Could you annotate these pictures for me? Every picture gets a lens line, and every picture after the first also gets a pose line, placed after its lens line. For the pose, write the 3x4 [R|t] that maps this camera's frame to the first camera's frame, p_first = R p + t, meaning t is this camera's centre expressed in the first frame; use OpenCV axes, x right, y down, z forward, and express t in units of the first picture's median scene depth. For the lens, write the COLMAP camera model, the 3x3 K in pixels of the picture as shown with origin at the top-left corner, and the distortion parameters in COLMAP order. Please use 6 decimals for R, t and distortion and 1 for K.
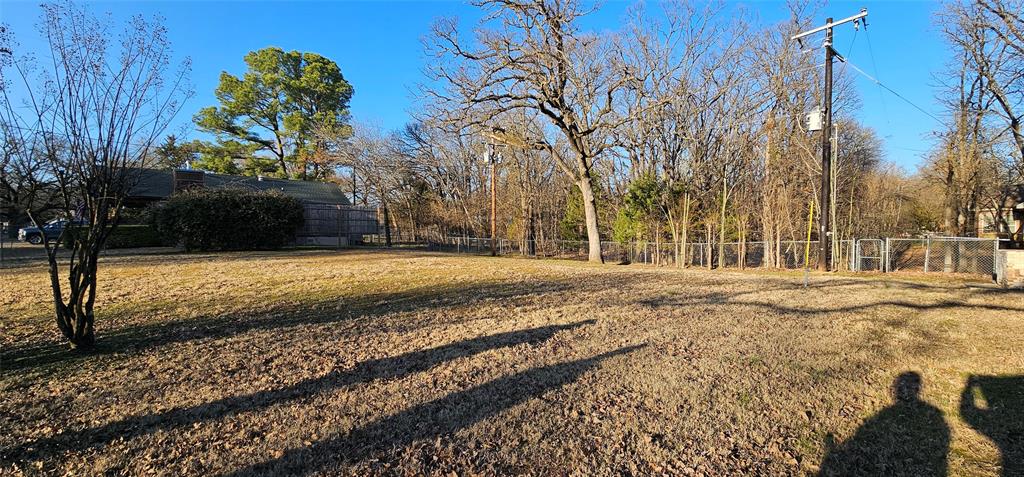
lens RADIAL K [[410.9, 0, 512.0], [0, 410.9, 238.5], [0, 0, 1]] dist [-0.001366, 0.000101]
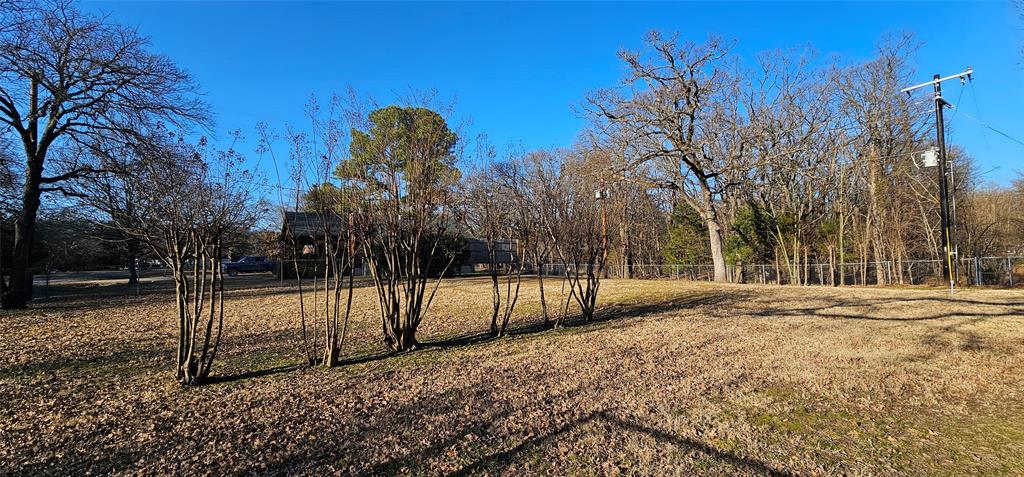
lens RADIAL K [[410.9, 0, 512.0], [0, 410.9, 238.5], [0, 0, 1]] dist [-0.001366, 0.000101]
pose [[0.994480, -0.027419, -0.101284, -0.298976], [0.020742, 0.997577, -0.066406, -0.002433], [0.102859, 0.063939, 0.992639, -0.246089]]
